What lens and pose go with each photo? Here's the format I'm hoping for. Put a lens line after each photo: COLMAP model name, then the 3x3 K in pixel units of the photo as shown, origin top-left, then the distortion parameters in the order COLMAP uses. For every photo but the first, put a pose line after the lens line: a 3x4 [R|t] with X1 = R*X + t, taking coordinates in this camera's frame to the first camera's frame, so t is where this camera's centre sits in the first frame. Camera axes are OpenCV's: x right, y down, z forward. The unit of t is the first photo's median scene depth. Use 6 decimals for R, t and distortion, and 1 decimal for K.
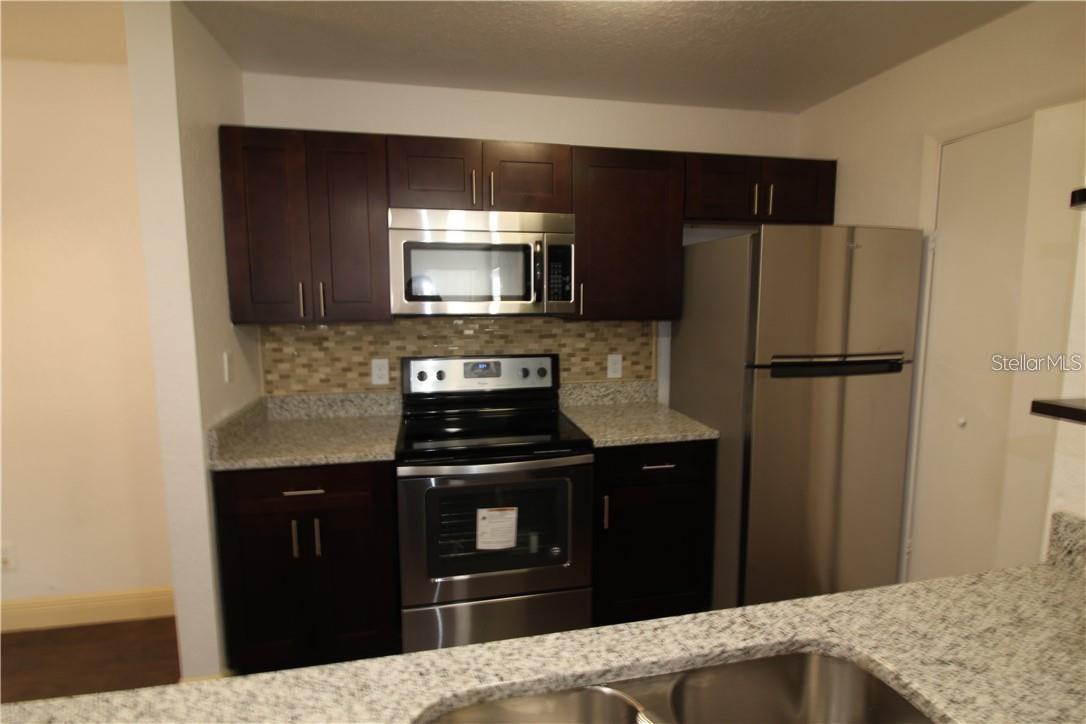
lens RADIAL K [[547.2, 0, 536.3], [0, 547.2, 356.5], [0, 0, 1]] dist [-0.005325, -0.002144]
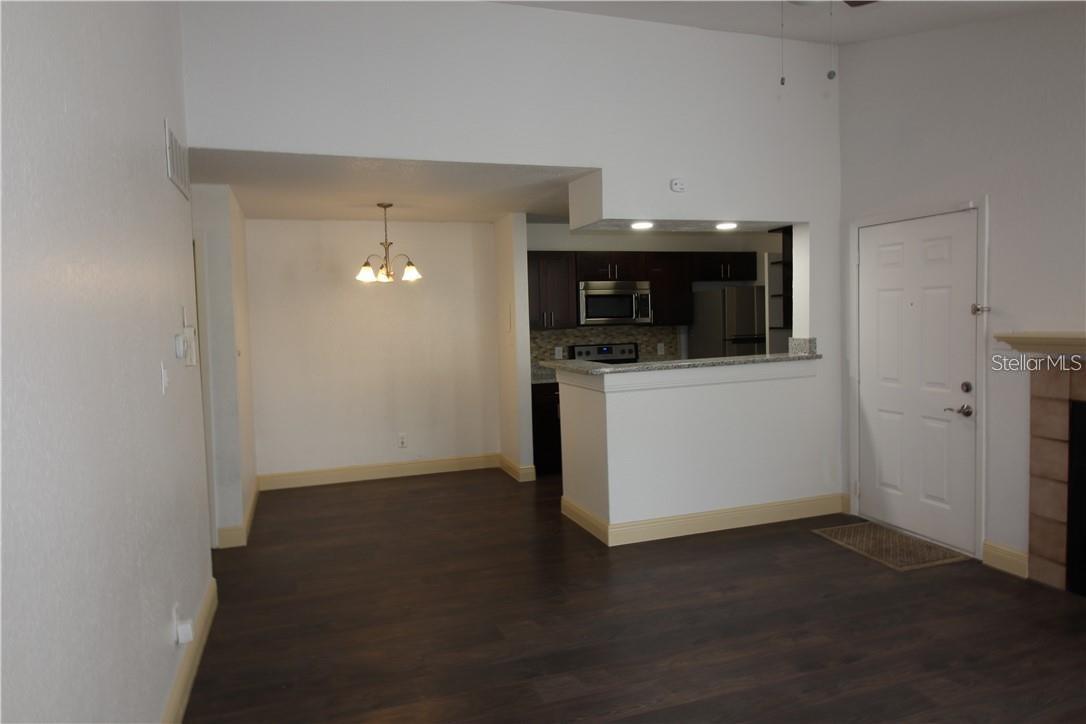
lens RADIAL K [[707.5, 0, 540.9], [0, 707.5, 355.5], [0, 0, 1]] dist [0.015498, -0.012040]
pose [[0.991412, -0.033585, 0.126389, -0.709795], [0.041388, 0.997362, -0.059626, 0.201919], [-0.124054, 0.064345, 0.990187, -1.751432]]
